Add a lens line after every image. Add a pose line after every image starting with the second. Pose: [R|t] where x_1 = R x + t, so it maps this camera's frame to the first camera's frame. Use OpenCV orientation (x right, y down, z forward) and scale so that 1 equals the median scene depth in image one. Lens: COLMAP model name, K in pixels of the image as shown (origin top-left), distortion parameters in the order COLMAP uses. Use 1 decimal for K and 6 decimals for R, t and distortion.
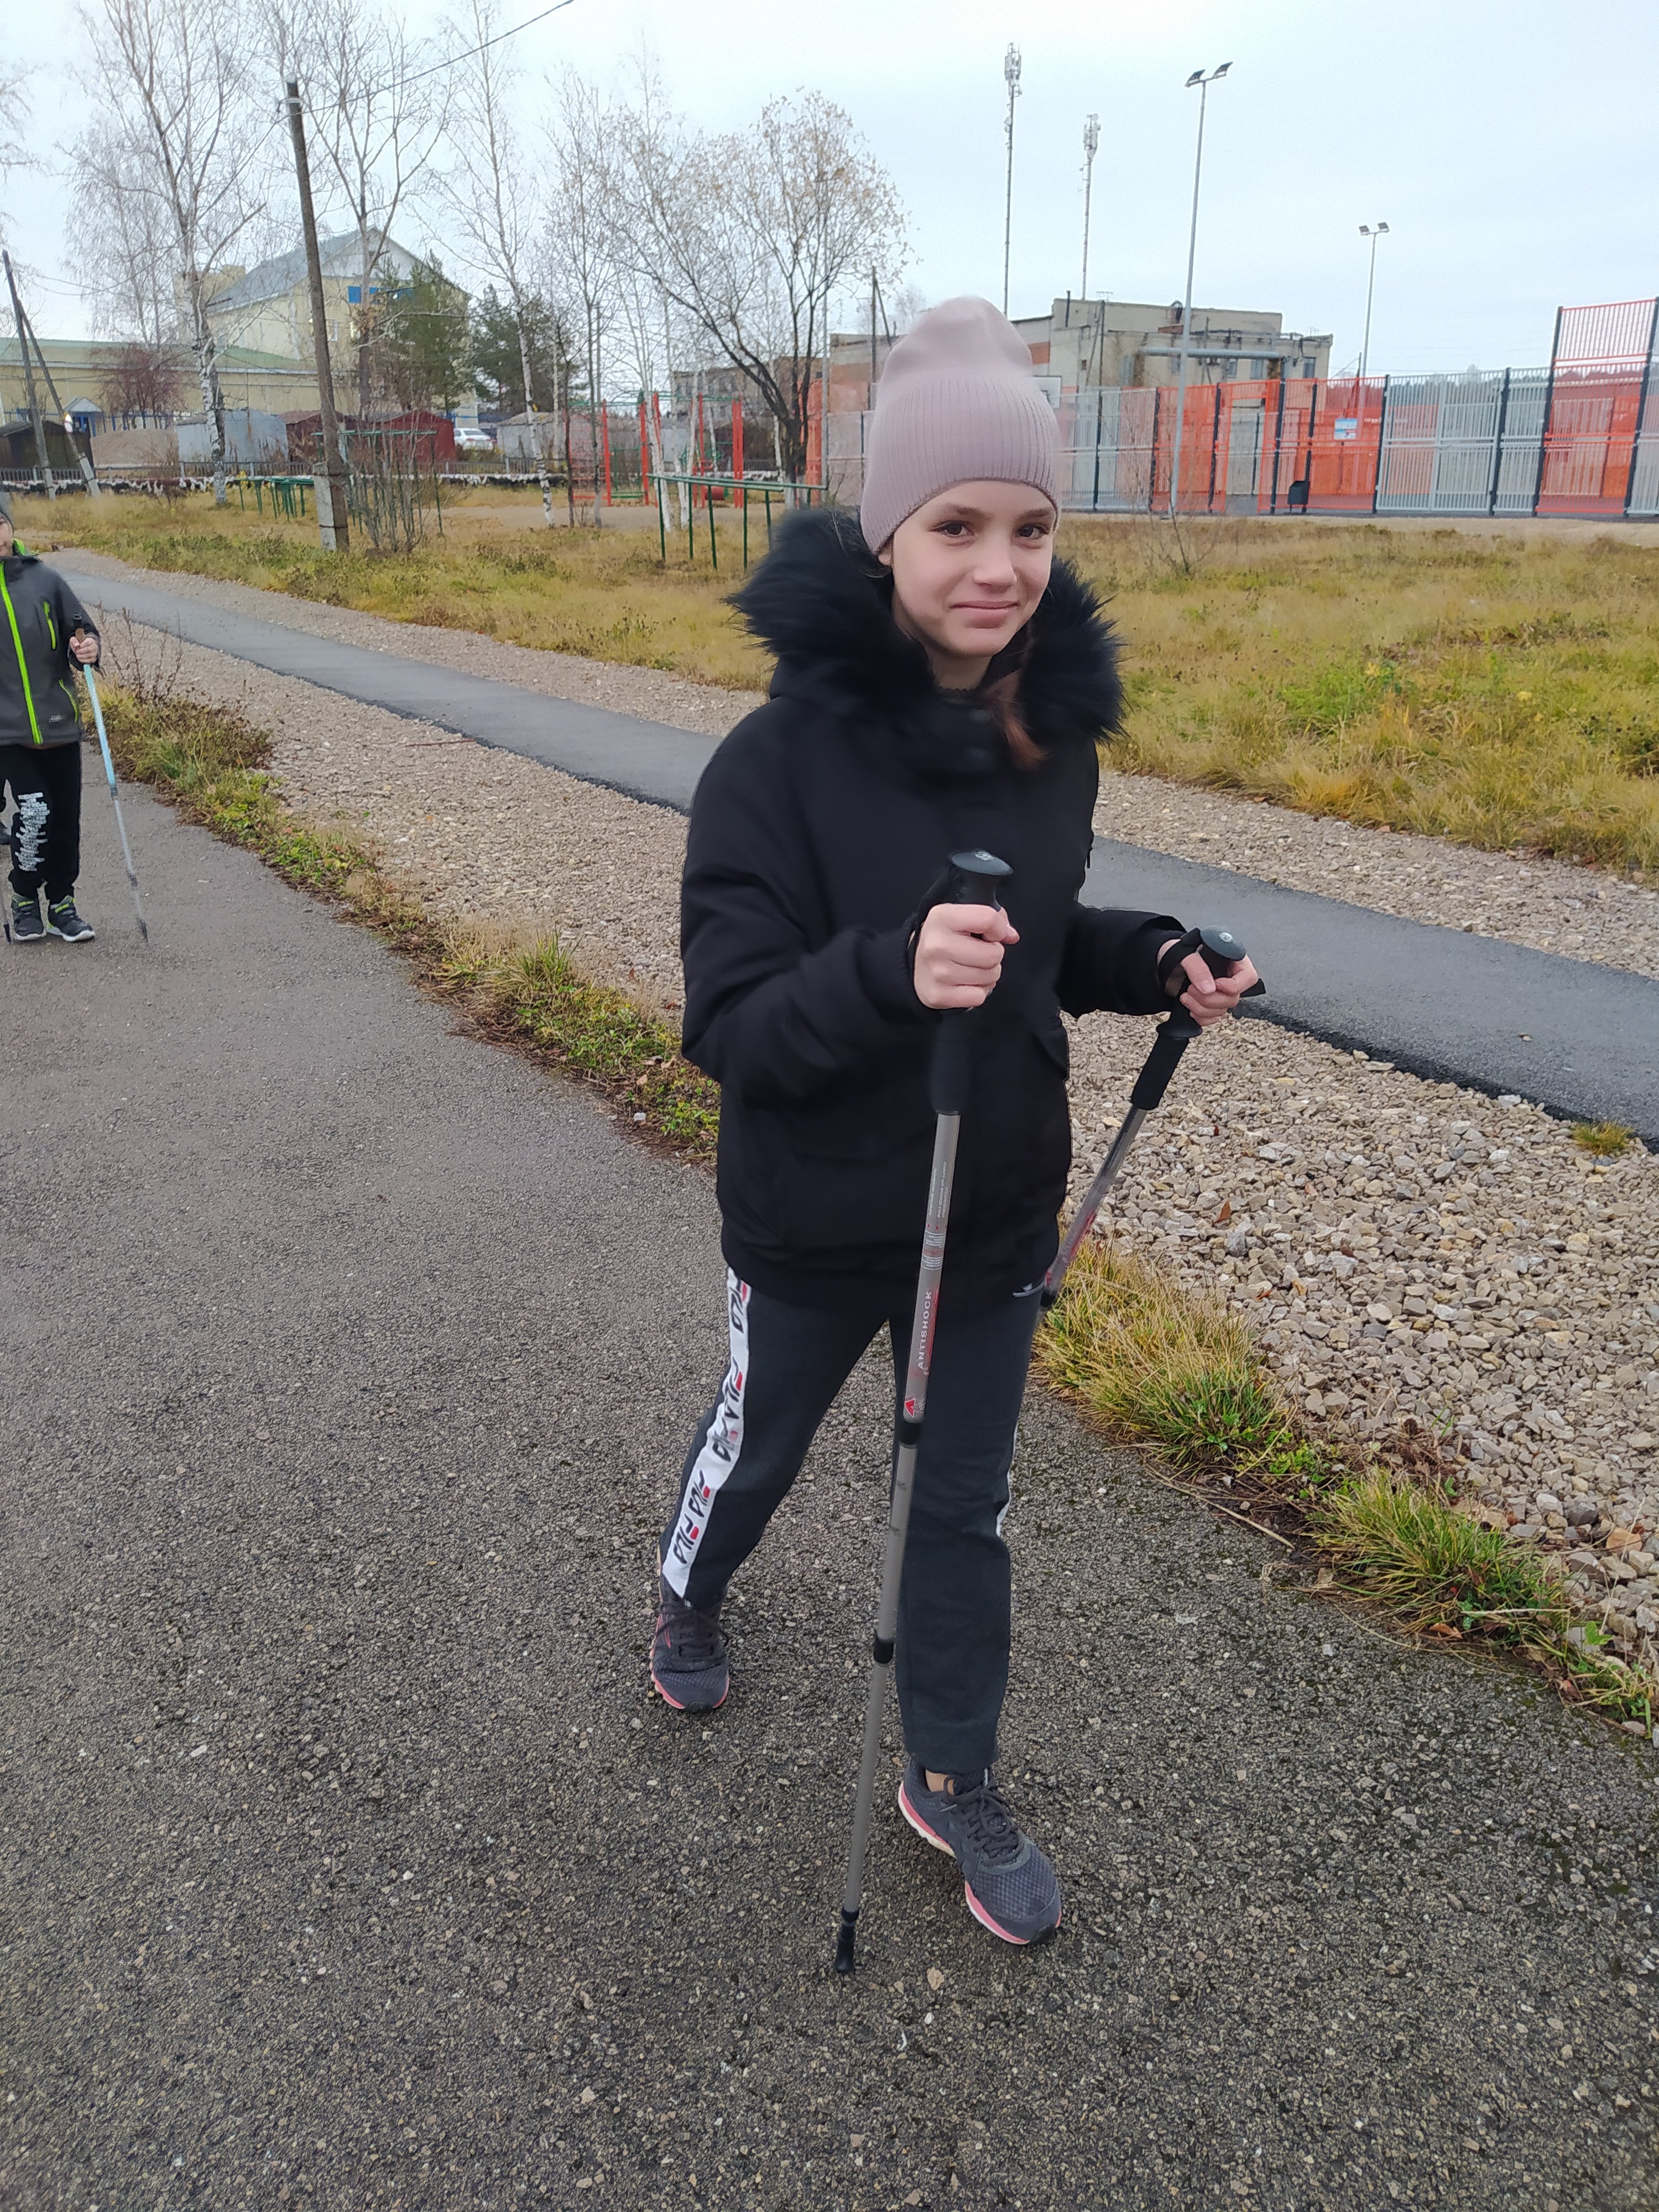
lens RADIAL K [[1630.4, 0, 827.8], [0, 1630.4, 1110.4], [0, 0, 1]] dist [0.129180, -0.216603]
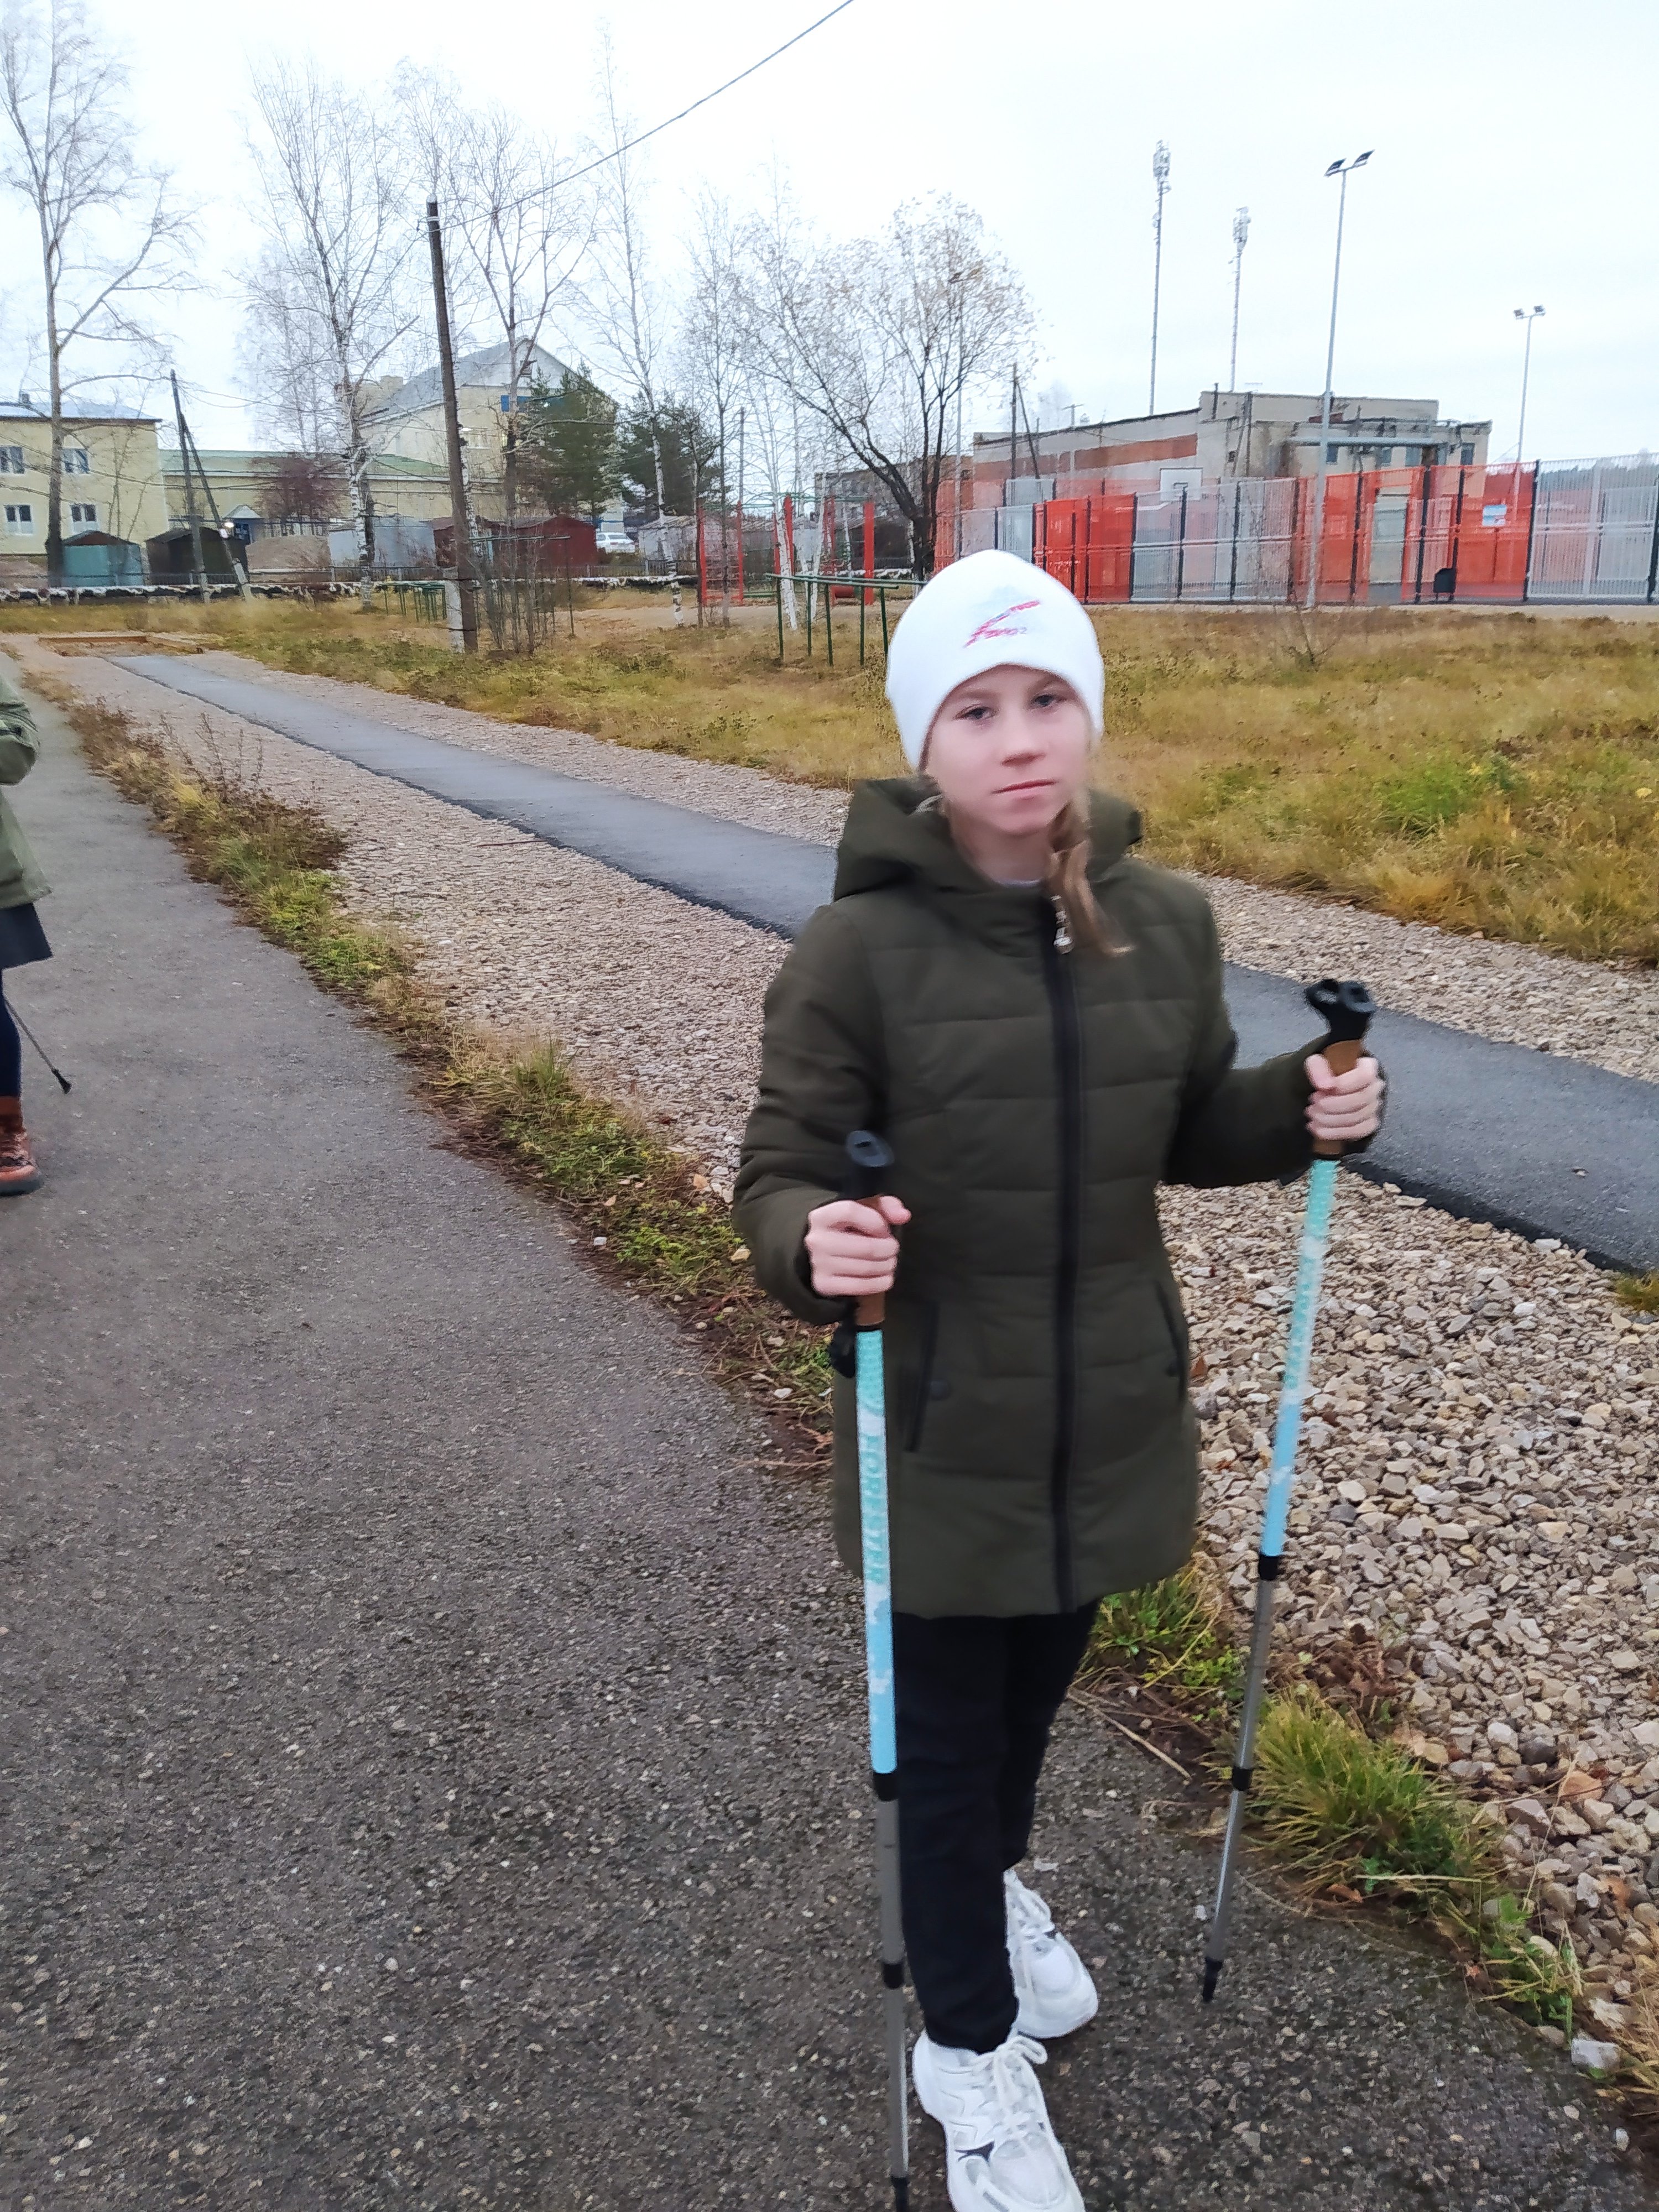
lens RADIAL K [[1661.2, 0, 823.9], [0, 1661.2, 1112.4], [0, 0, 1]] dist [0.131554, -0.207265]
pose [[0.996354, 0.013913, -0.084178, 0.058285], [-0.018574, 0.998323, -0.054835, -0.012491], [0.083274, 0.056198, 0.994941, 0.028153]]
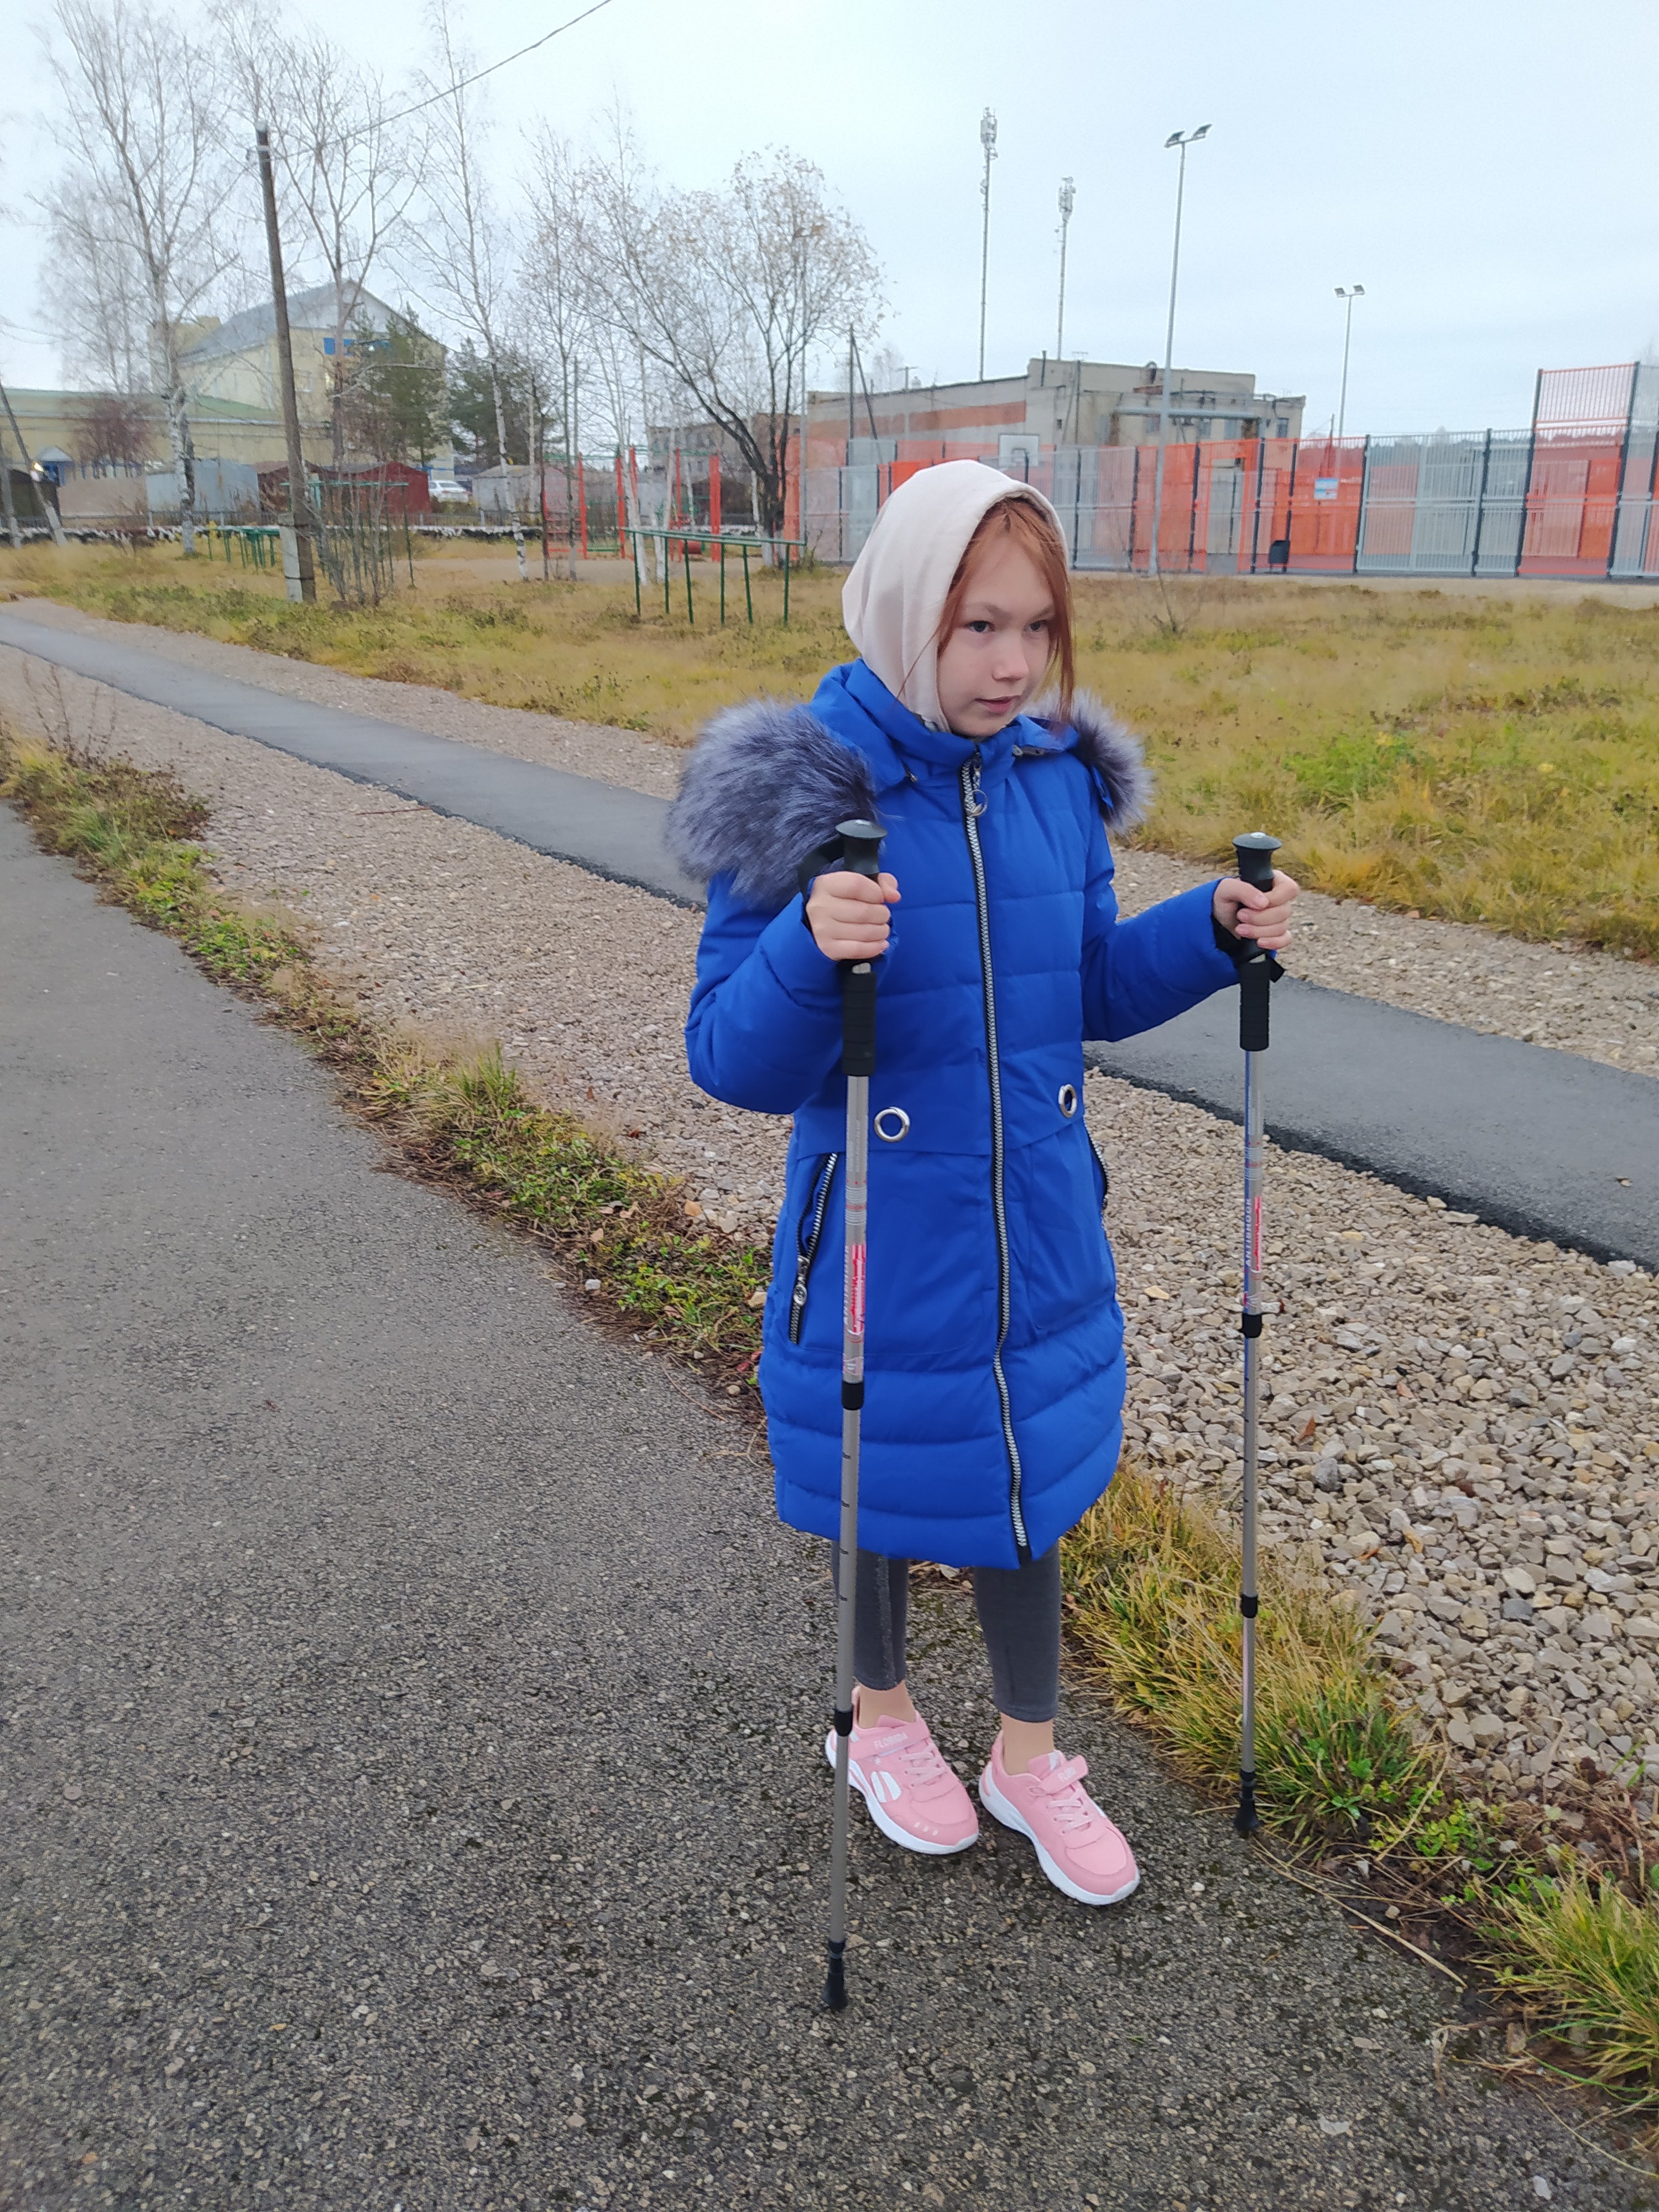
lens RADIAL K [[1638.9, 0, 838.0], [0, 1638.9, 1113.4], [0, 0, 1]] dist [0.125522, -0.214403]
pose [[0.999789, 0.001200, 0.020500, -0.004373], [-0.000609, 0.999584, -0.028821, -0.036816], [-0.020527, 0.028803, 0.999374, 0.093957]]
